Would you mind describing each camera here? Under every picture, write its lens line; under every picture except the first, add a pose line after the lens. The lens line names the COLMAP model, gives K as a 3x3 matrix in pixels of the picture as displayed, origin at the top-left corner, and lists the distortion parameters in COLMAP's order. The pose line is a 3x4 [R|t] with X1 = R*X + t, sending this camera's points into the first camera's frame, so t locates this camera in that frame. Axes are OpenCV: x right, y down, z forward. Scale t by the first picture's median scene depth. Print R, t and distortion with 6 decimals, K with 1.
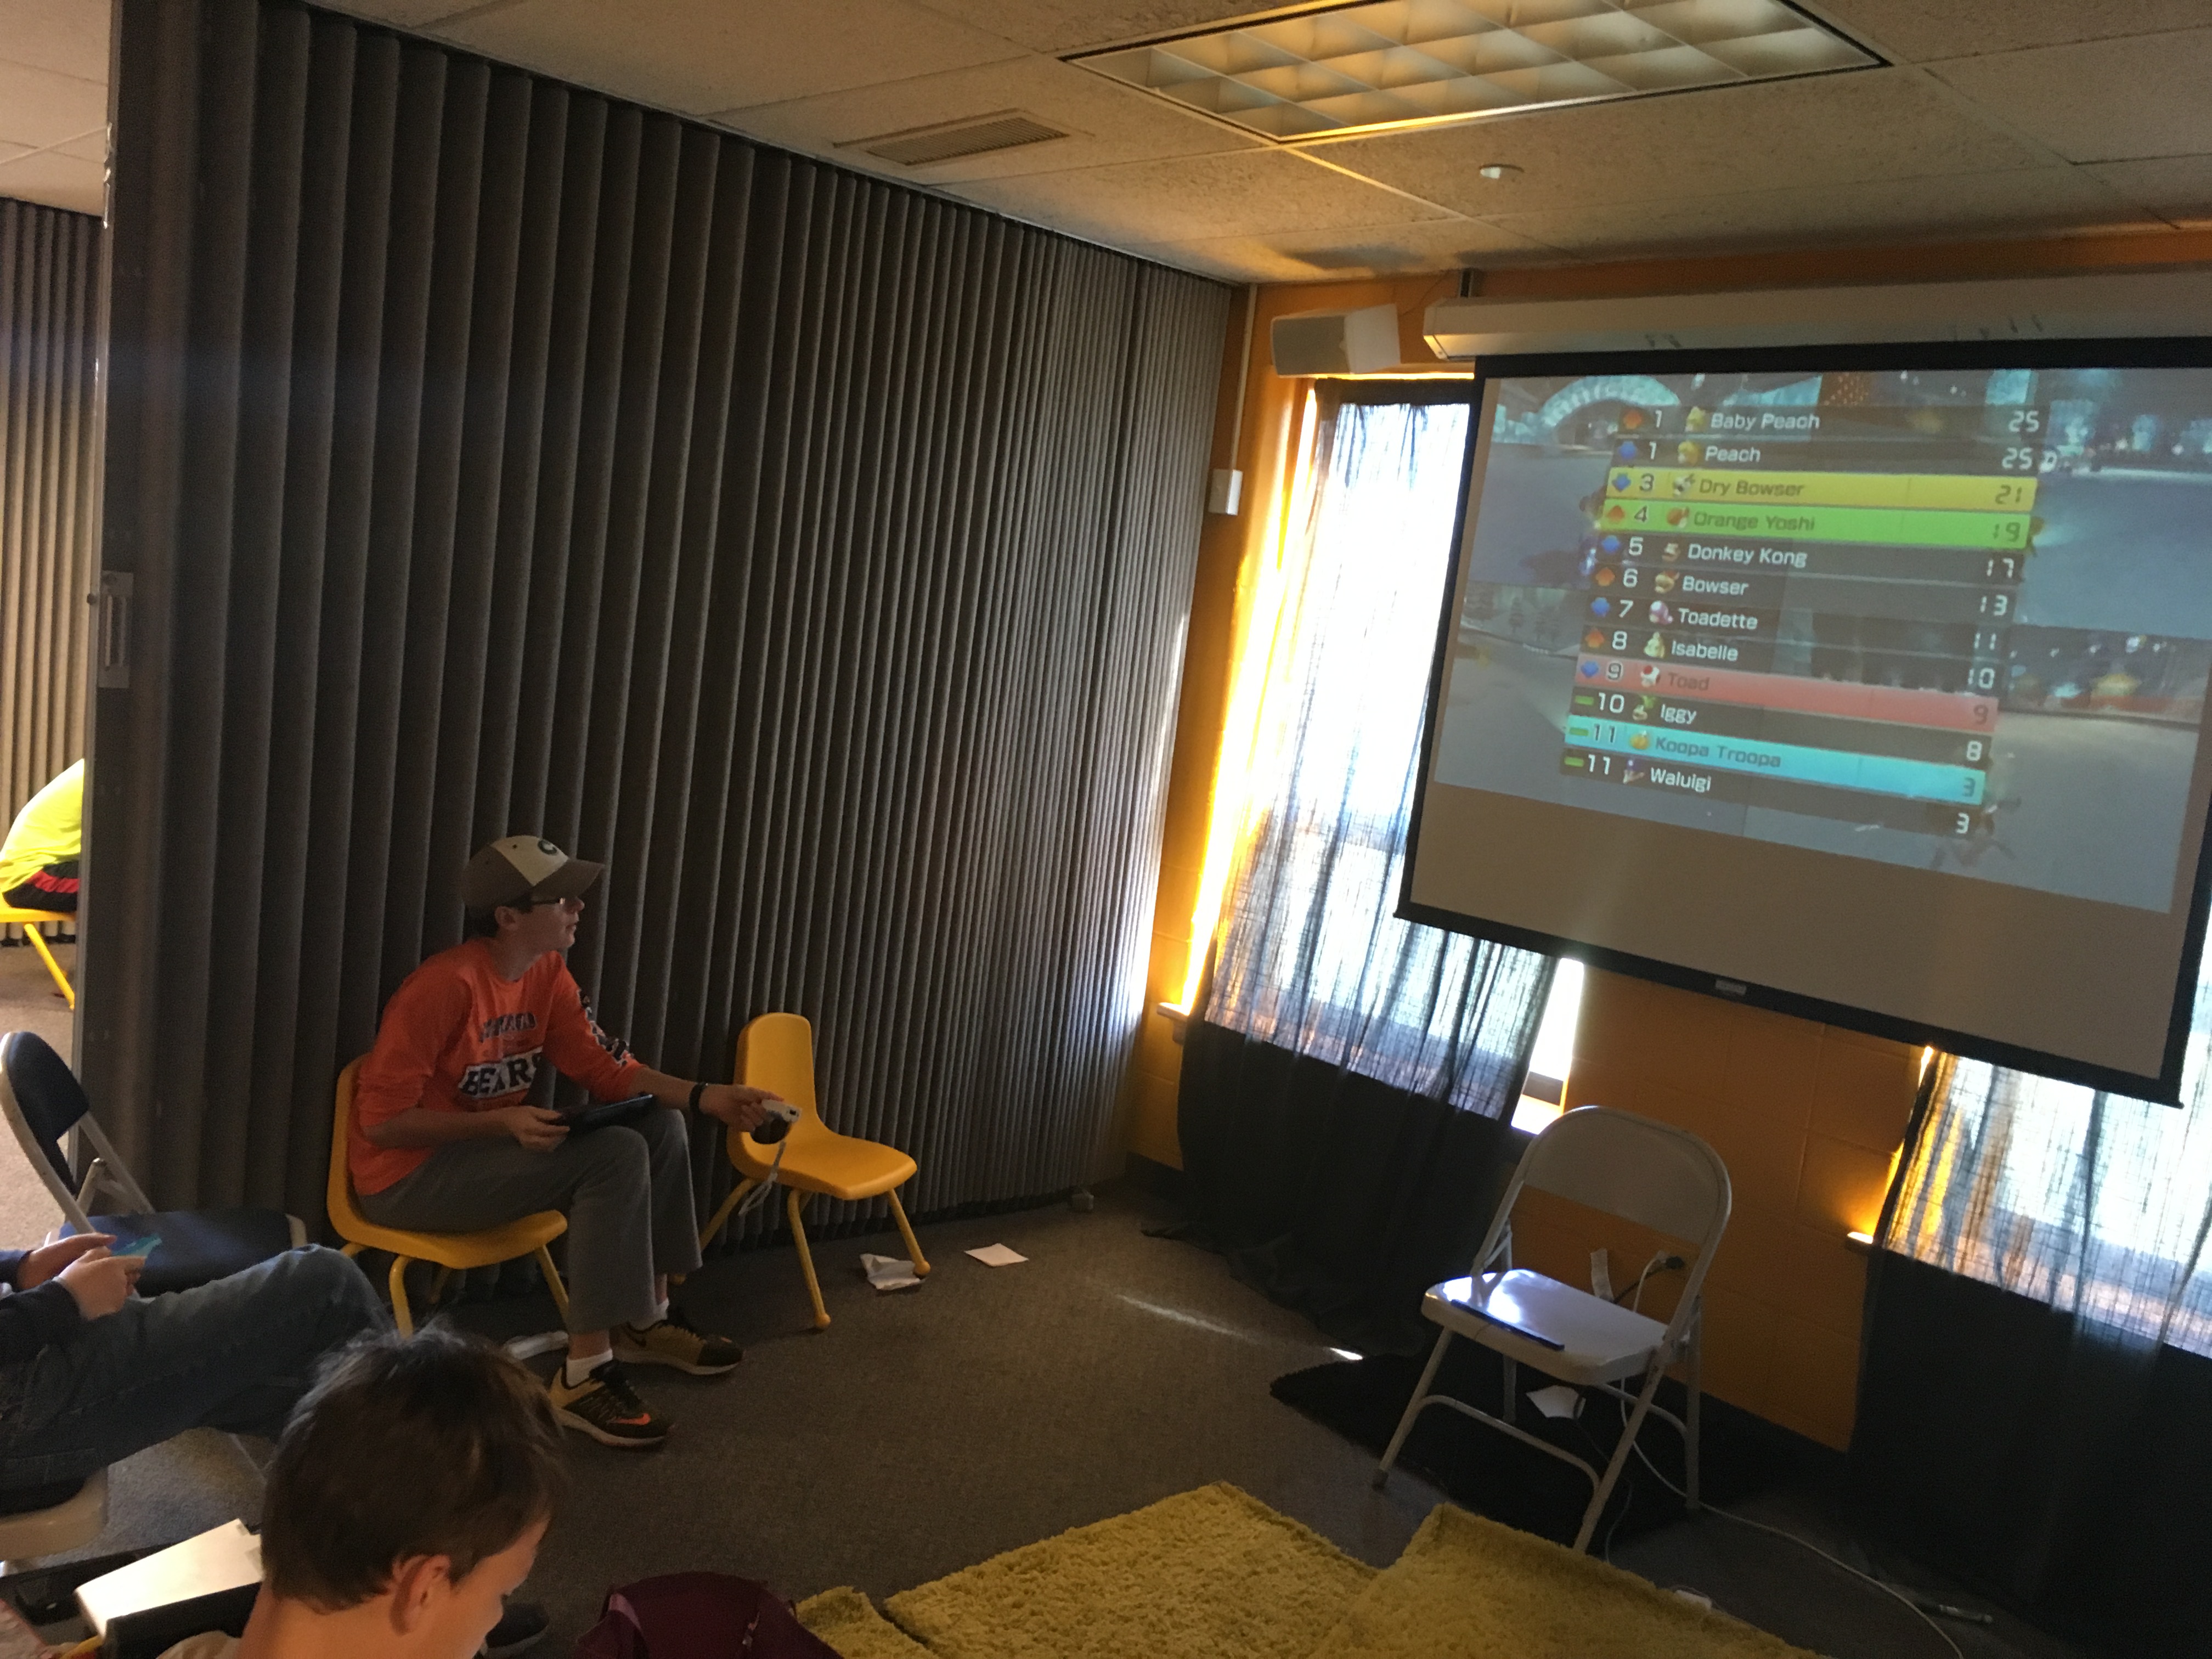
lens RADIAL K [[1858.1, 0, 1106.0], [0, 1858.1, 829.5], [0, 0, 1]] dist [0.084651, -0.145047]
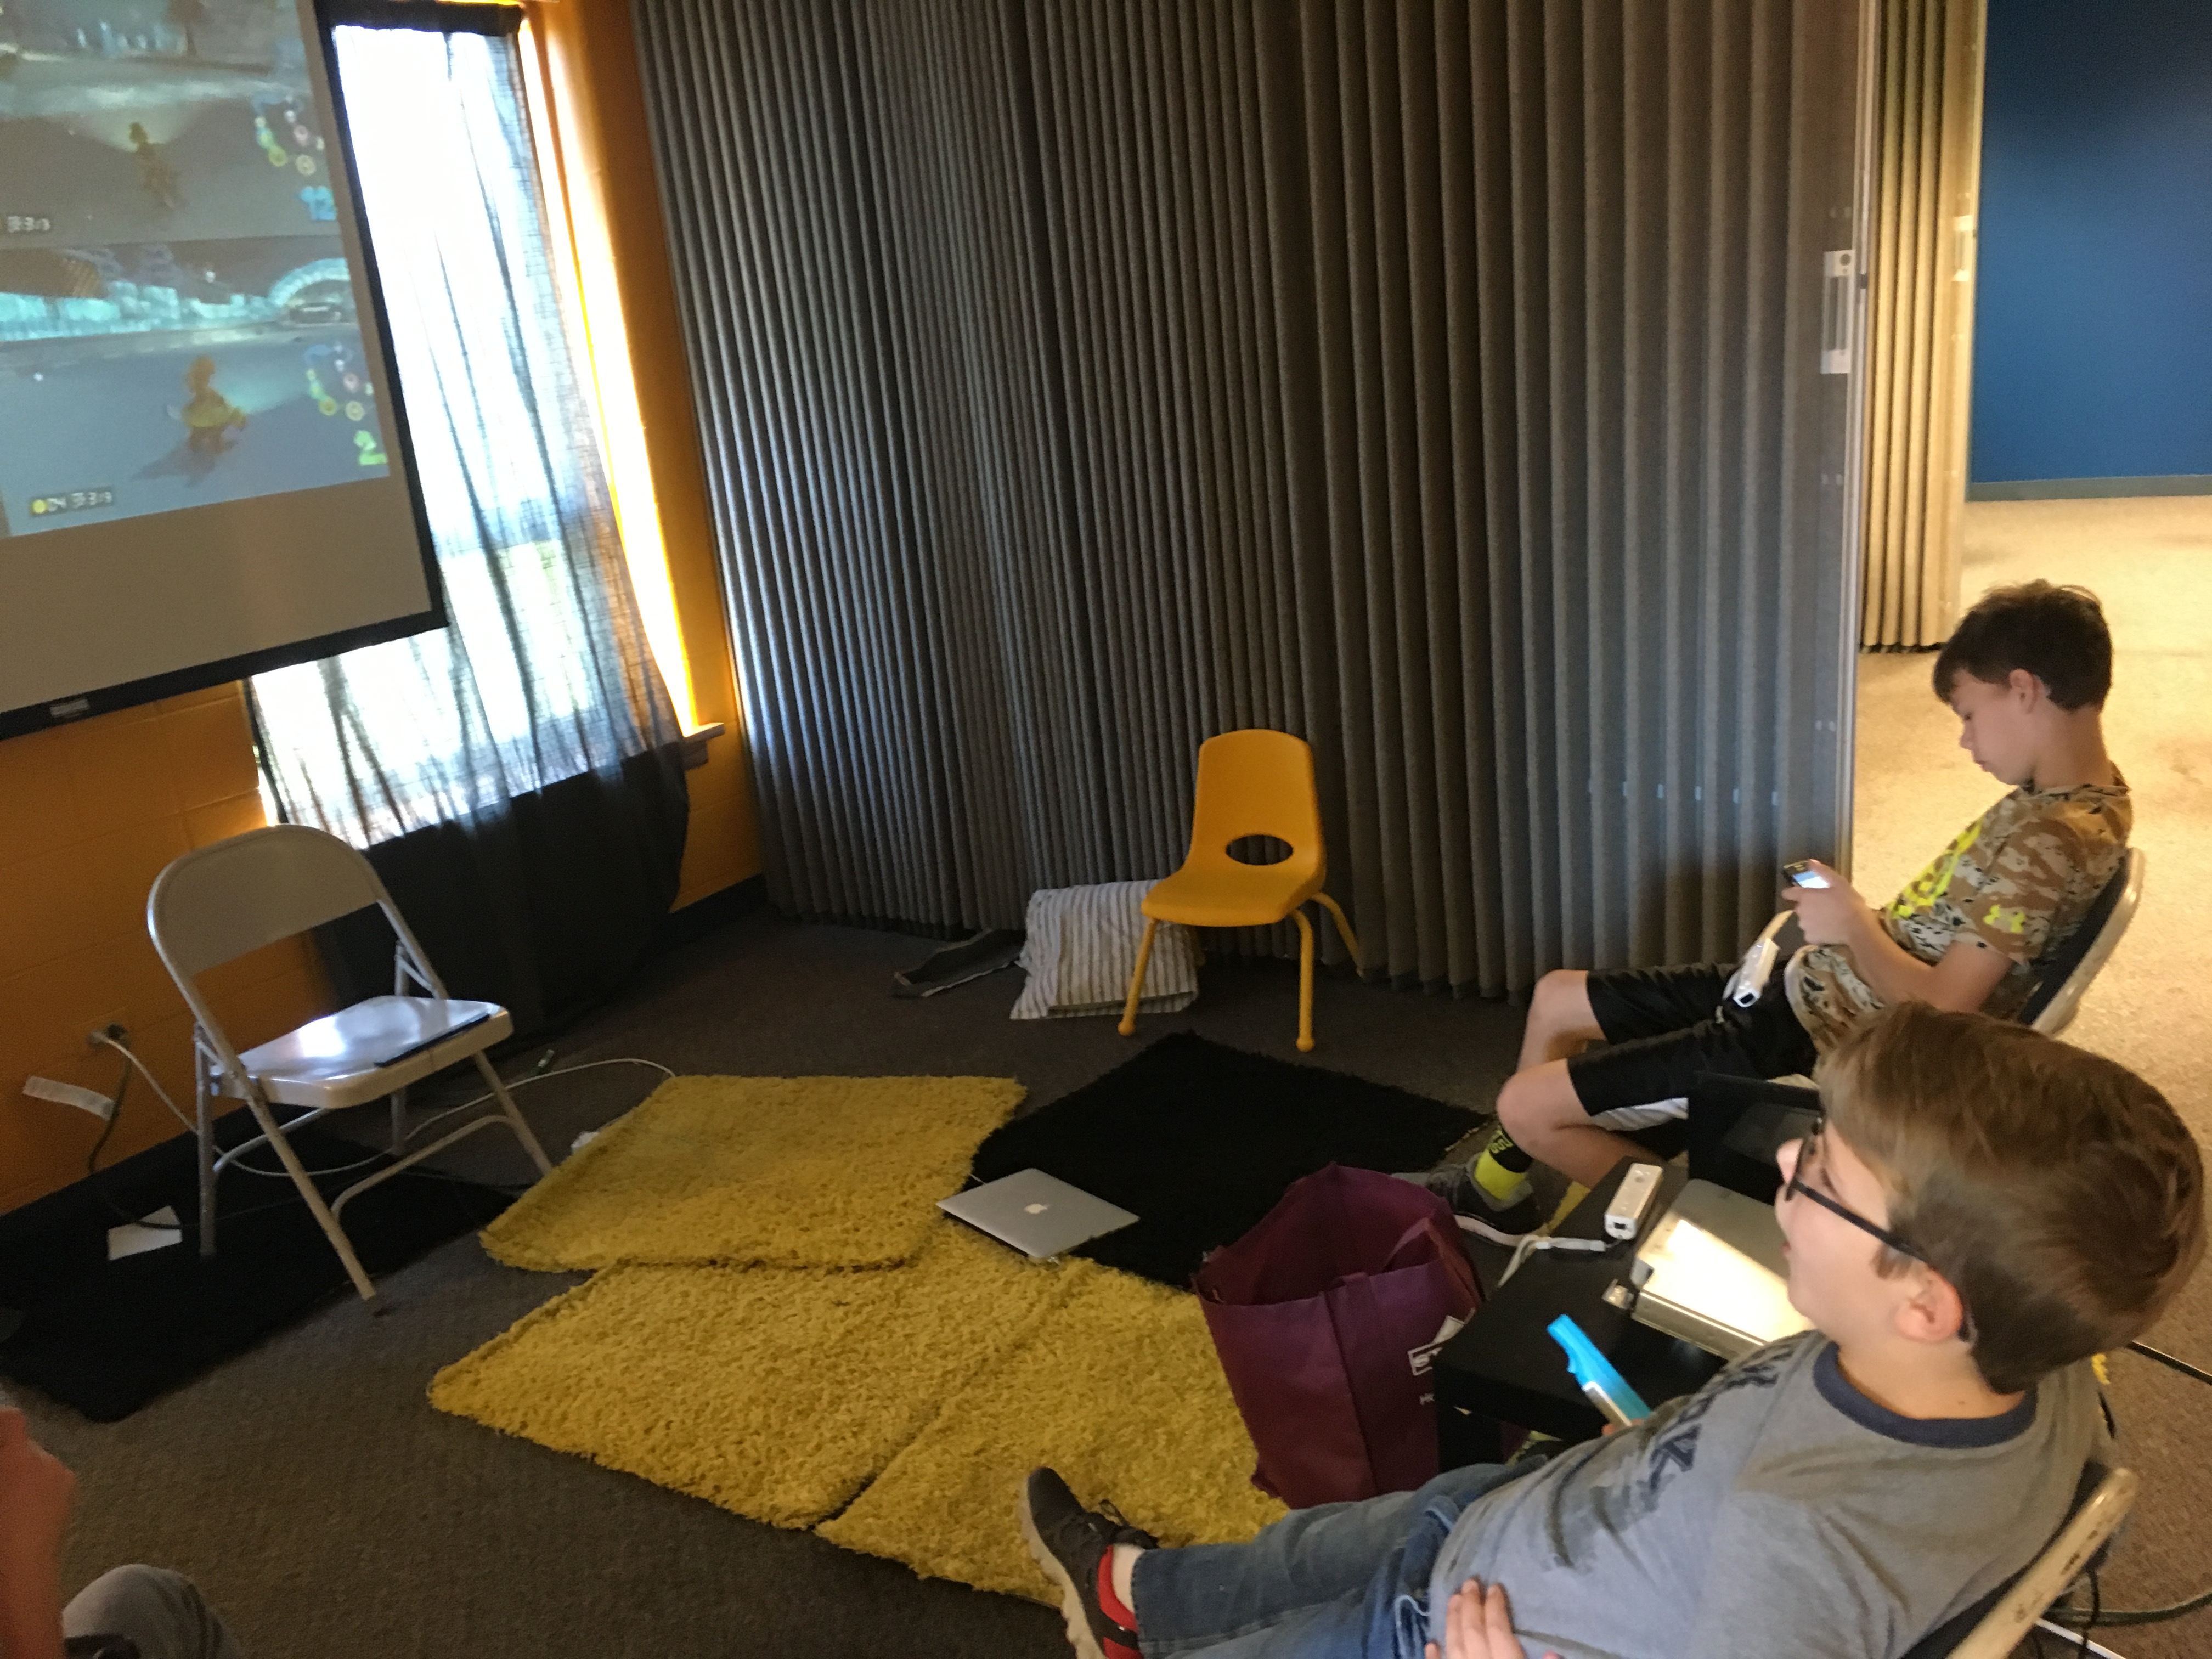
lens RADIAL K [[1858.1, 0, 1106.0], [0, 1858.1, 829.5], [0, 0, 1]] dist [0.084651, -0.145047]
pose [[-0.243159, -0.366689, 0.898005, -0.678672], [0.179721, 0.892730, 0.413200, -0.161063], [-0.953192, 0.261863, -0.151174, 0.787963]]
